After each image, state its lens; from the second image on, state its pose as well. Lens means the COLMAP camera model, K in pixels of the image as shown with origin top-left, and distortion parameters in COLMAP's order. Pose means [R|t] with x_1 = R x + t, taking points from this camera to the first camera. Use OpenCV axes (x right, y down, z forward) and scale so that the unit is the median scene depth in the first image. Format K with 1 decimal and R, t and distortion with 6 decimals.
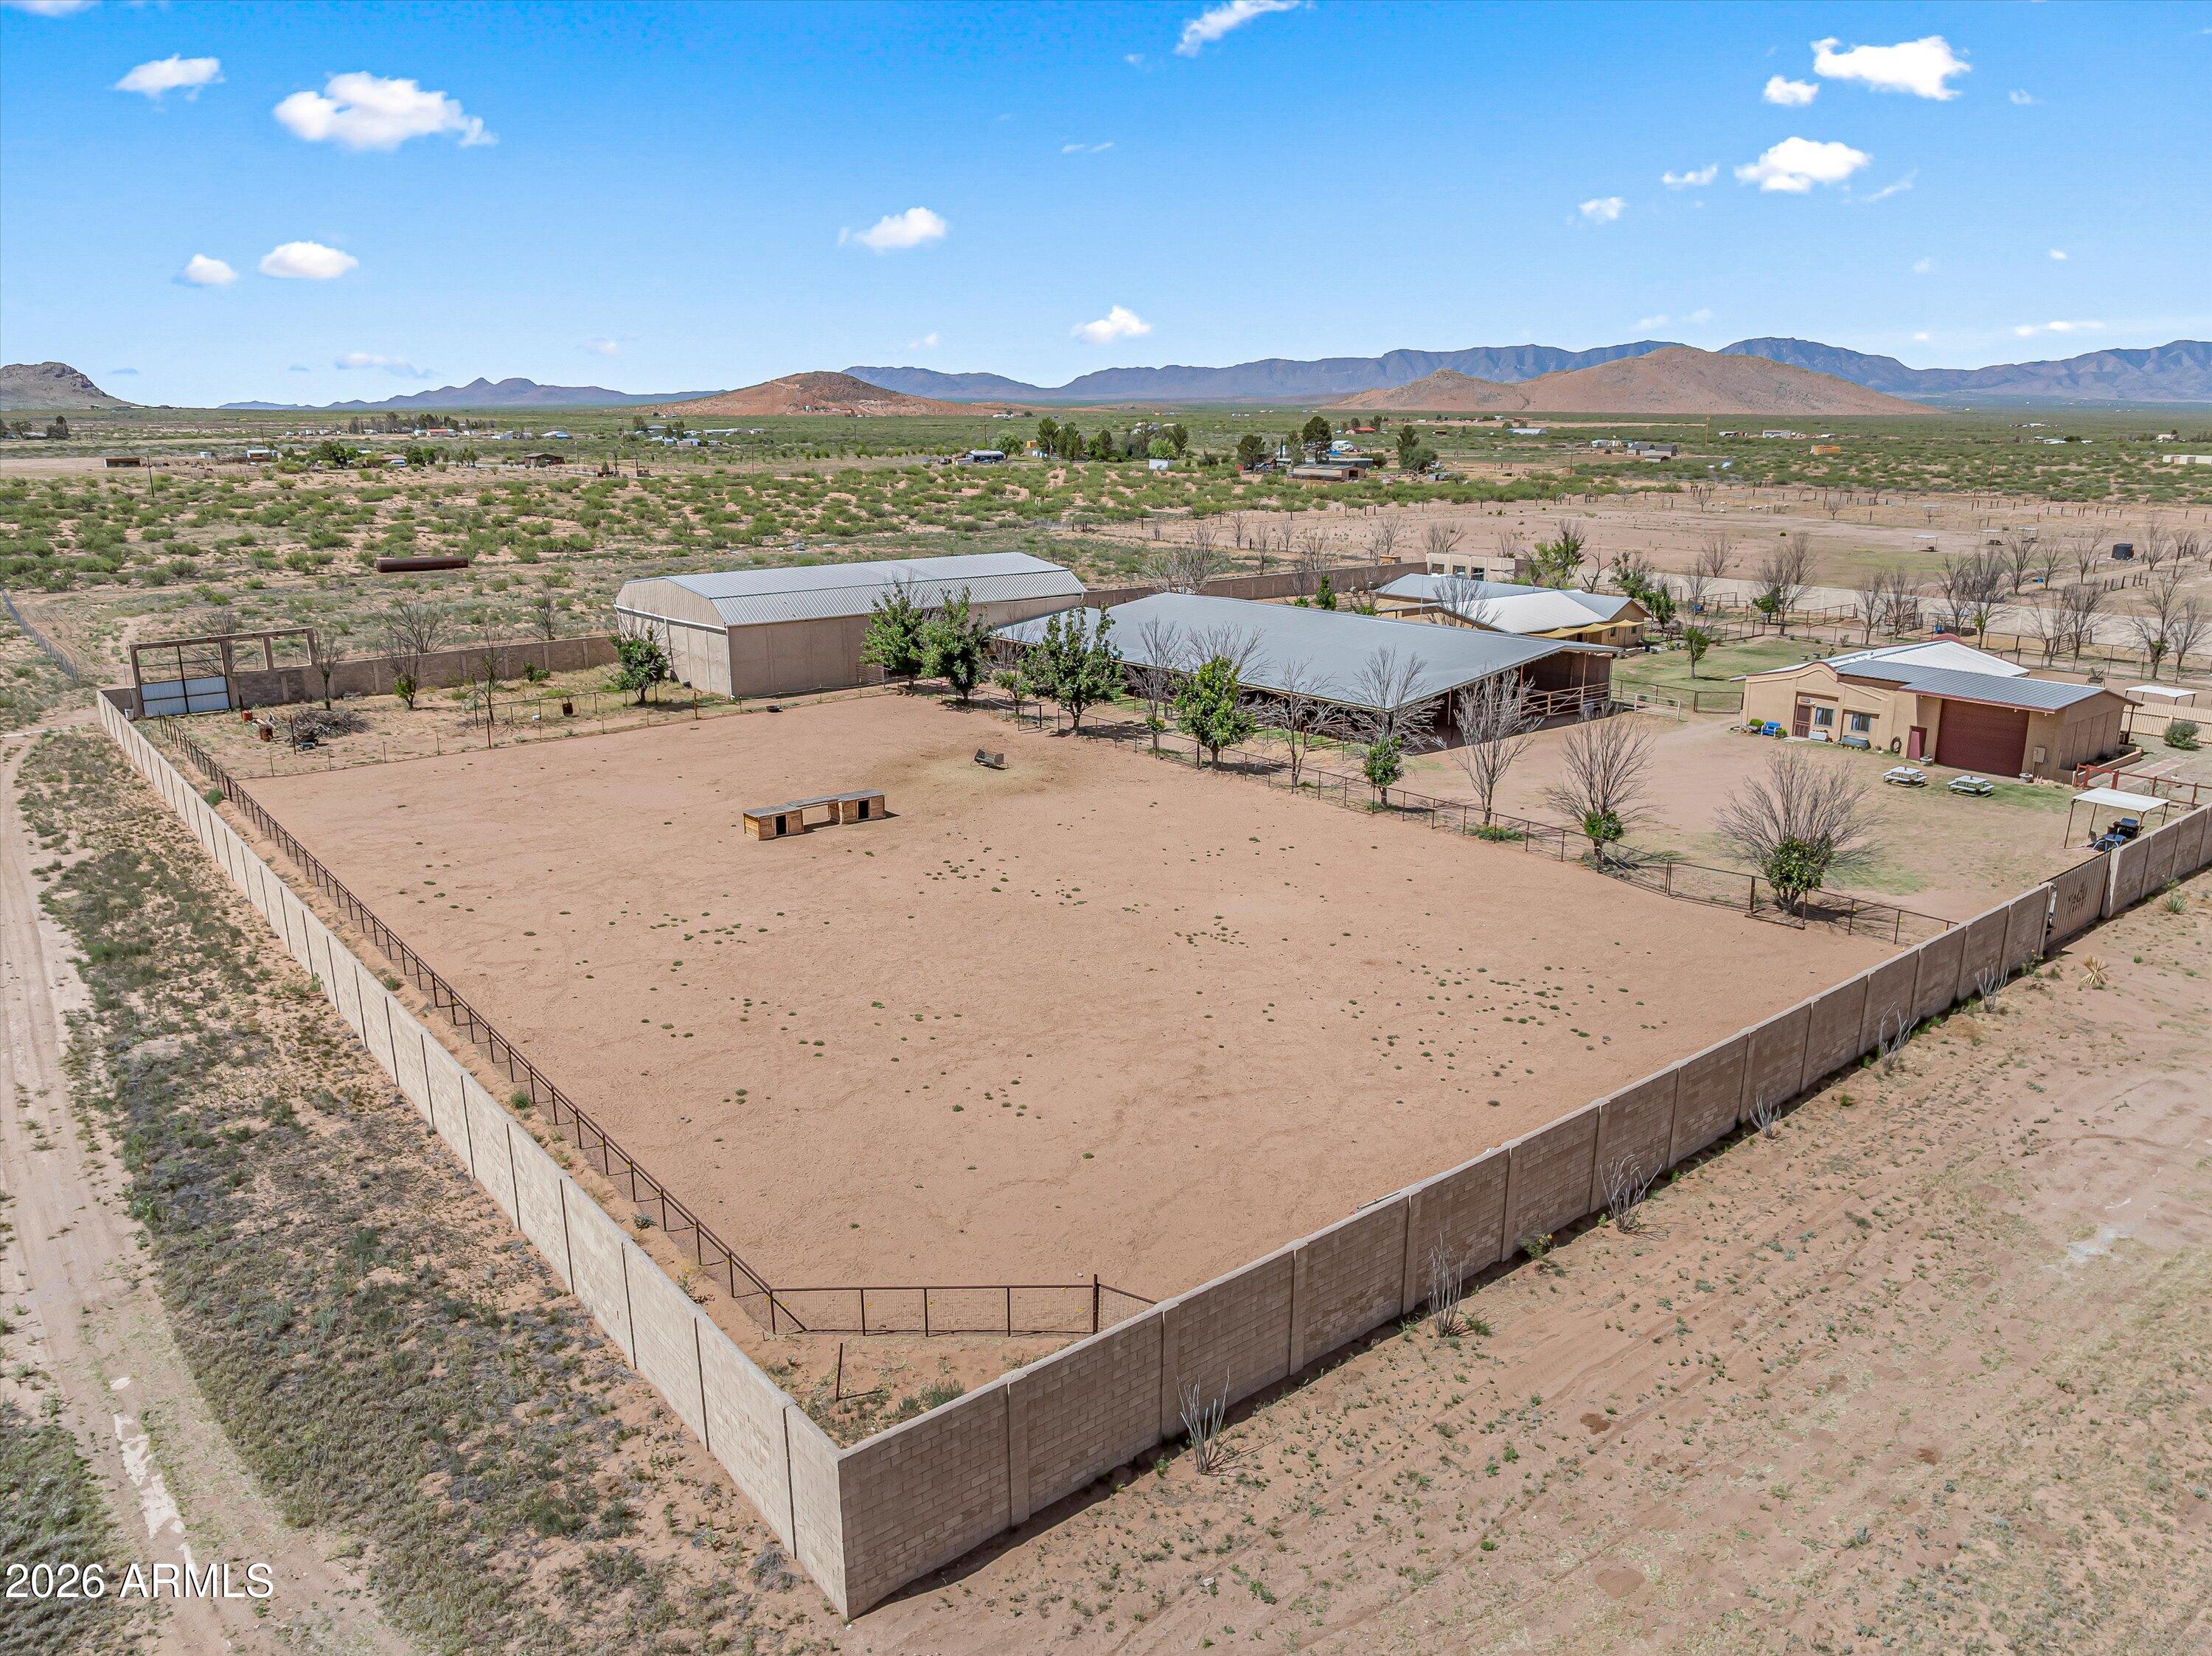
lens RADIAL K [[1568.0, 0, 1140.5], [0, 1568.0, 821.7], [0, 0, 1]] dist [-0.038300, 0.004036]
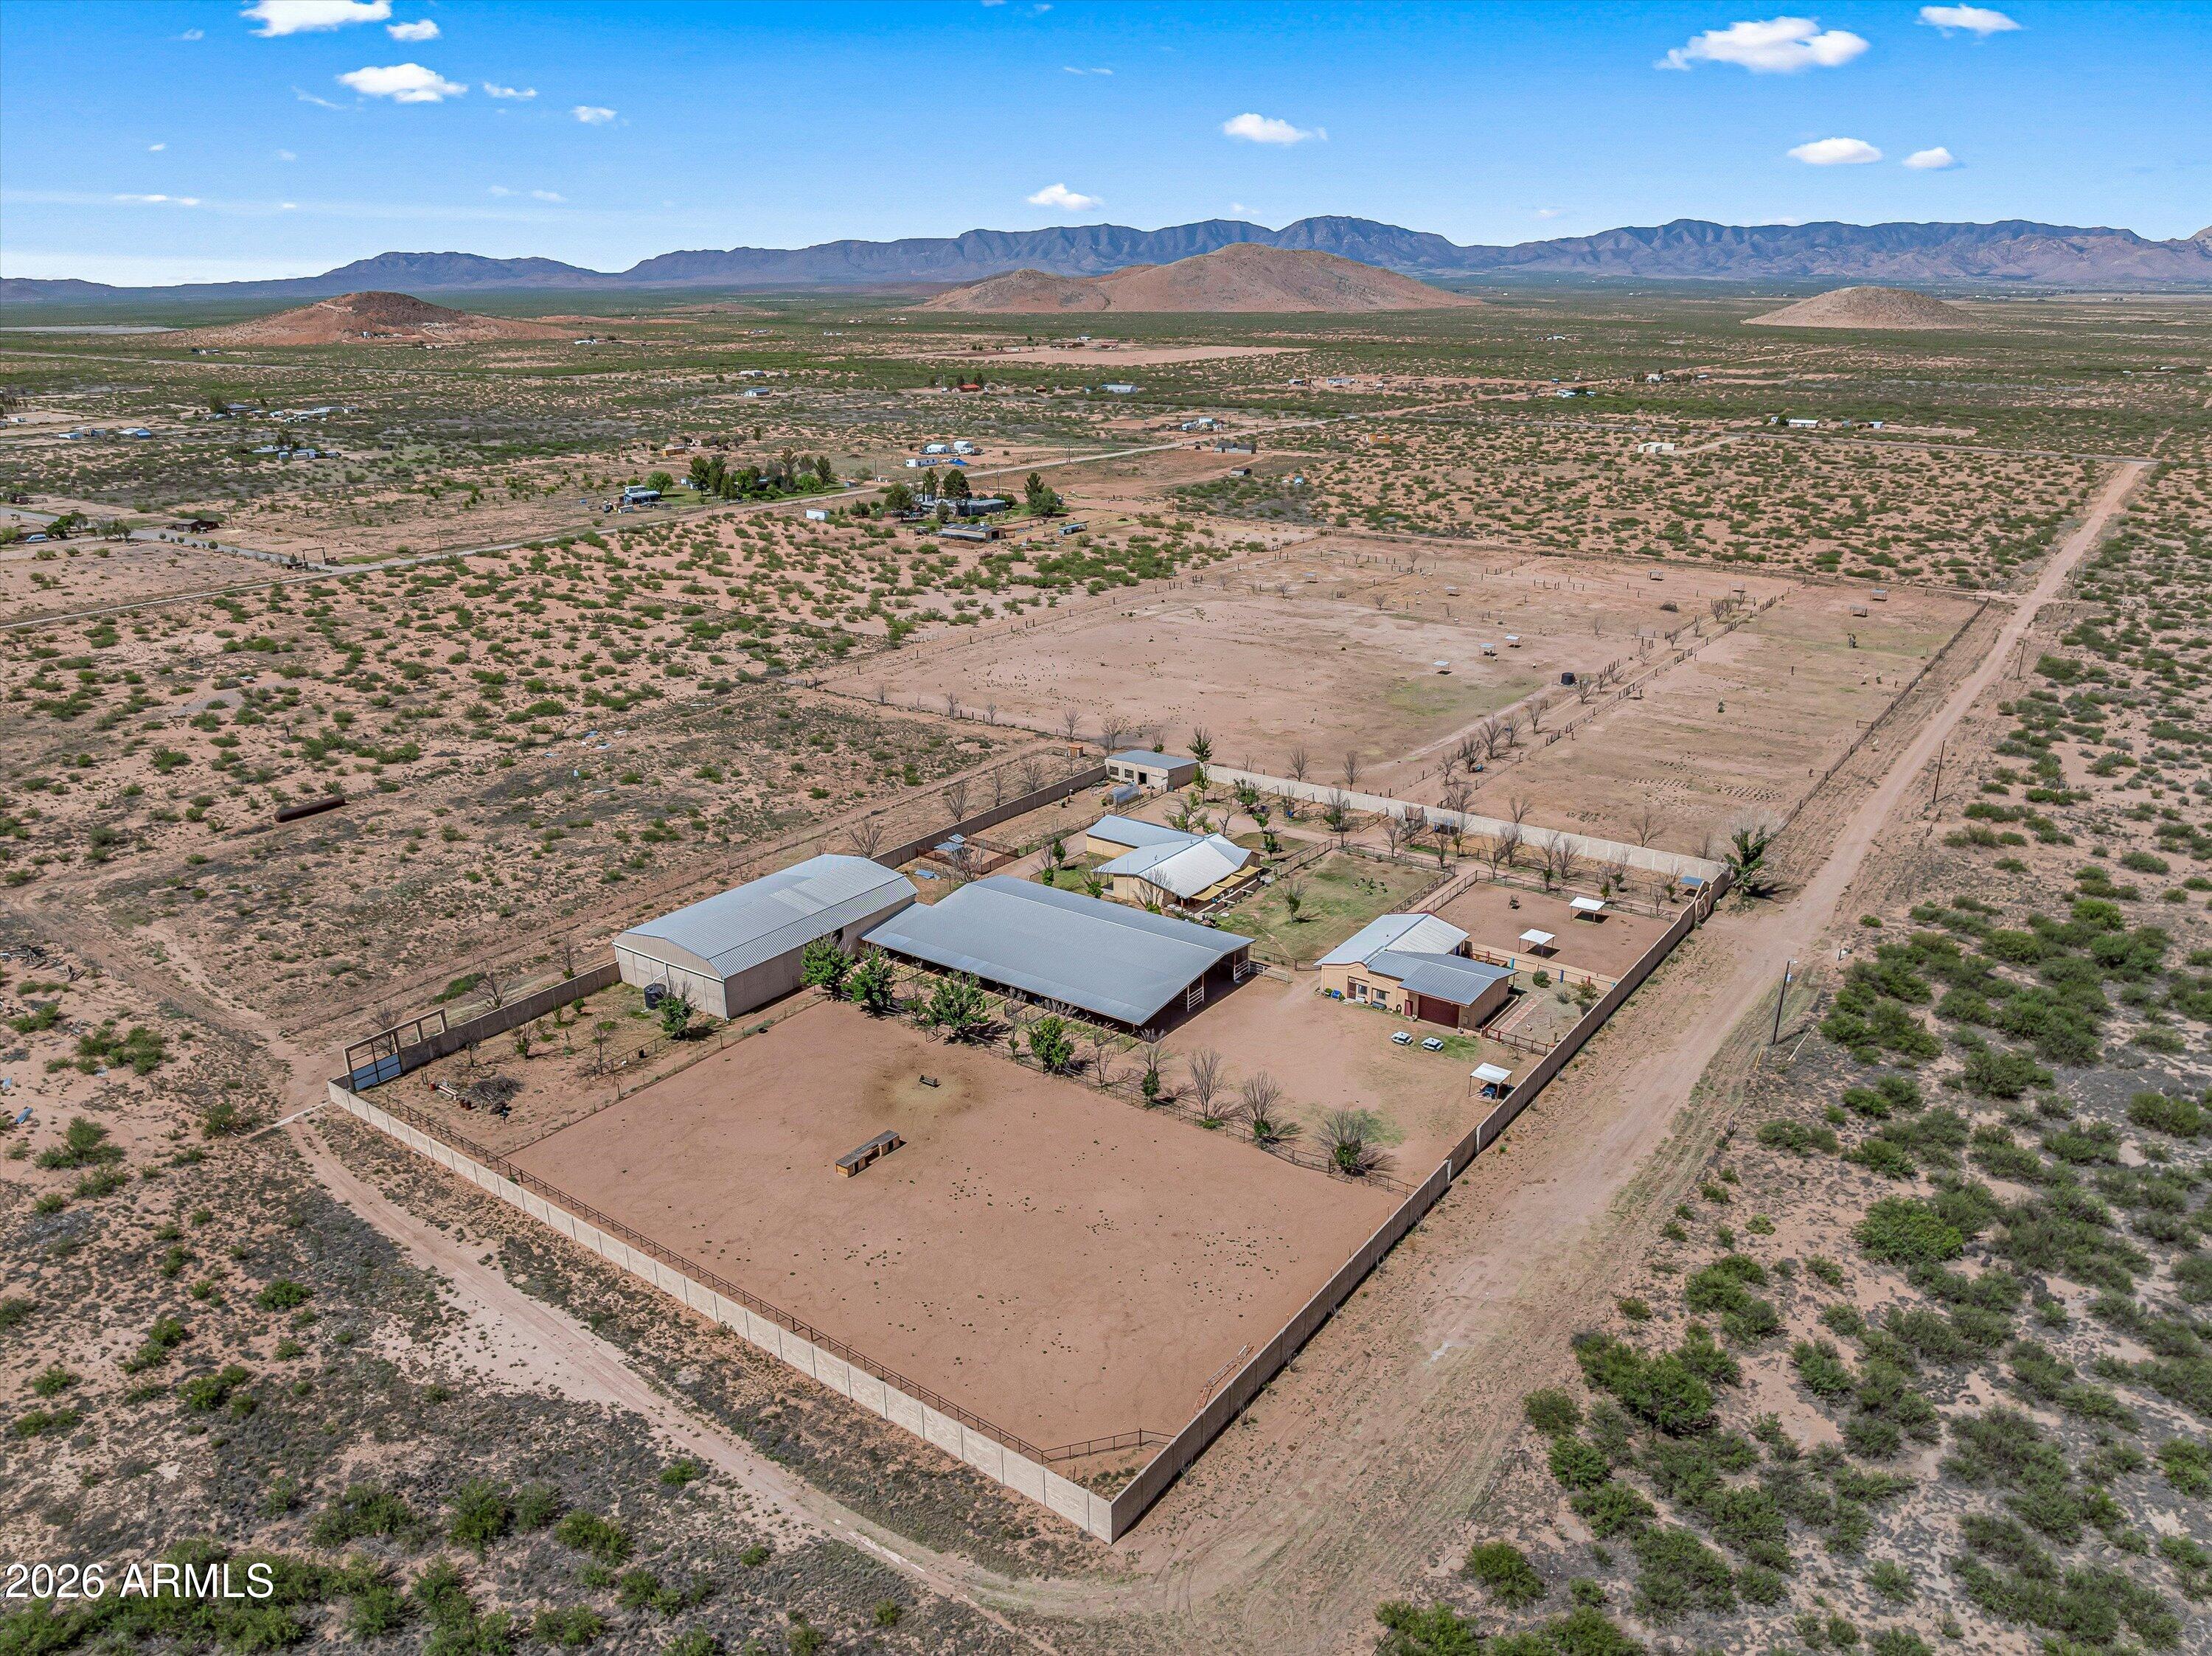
lens RADIAL K [[1568.0, 0, 1140.5], [0, 1568.0, 821.7], [0, 0, 1]] dist [-0.038300, 0.004036]
pose [[0.966959, -0.089772, 0.238603, -0.221333], [0.071224, 0.993809, 0.085271, -0.397377], [-0.244781, -0.065459, 0.967366, -0.656363]]
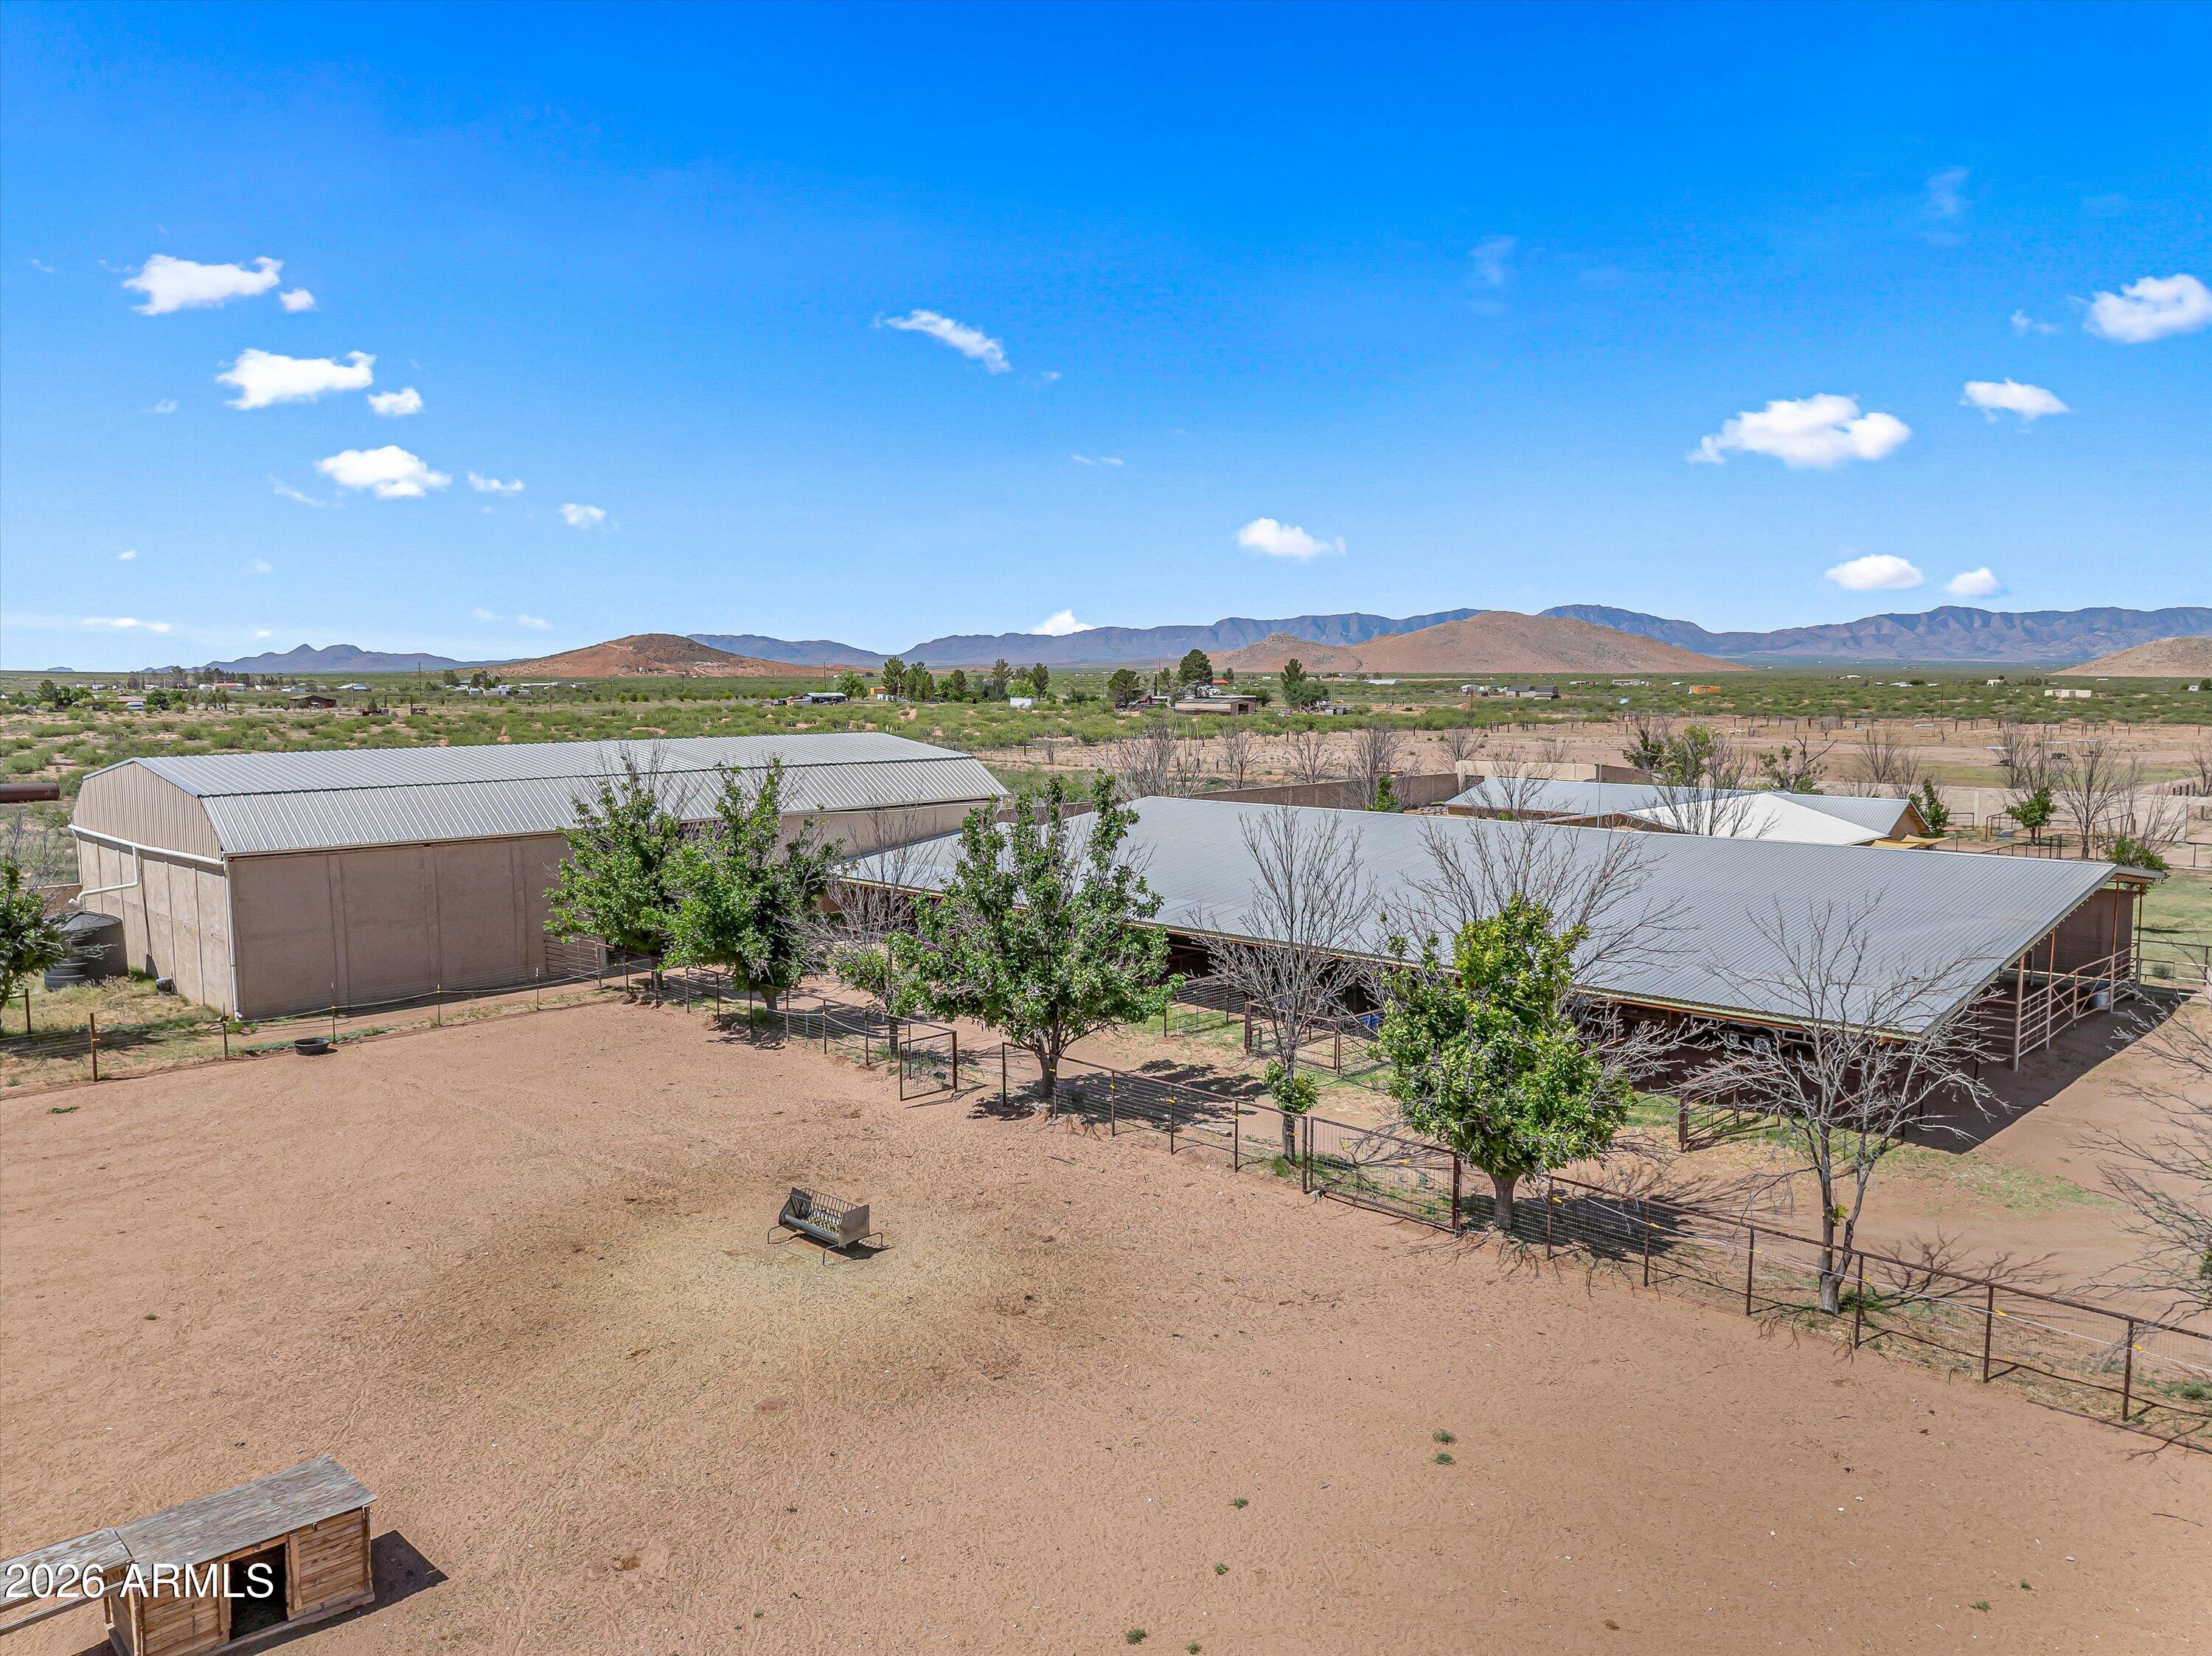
lens RADIAL K [[1568.0, 0, 1140.5], [0, 1568.0, 821.7], [0, 0, 1]] dist [-0.038300, 0.004036]
pose [[0.994789, -0.012673, 0.101160, -0.052615], [0.029175, 0.986135, -0.163362, -0.056712], [-0.097687, 0.165463, 0.981366, 0.554212]]
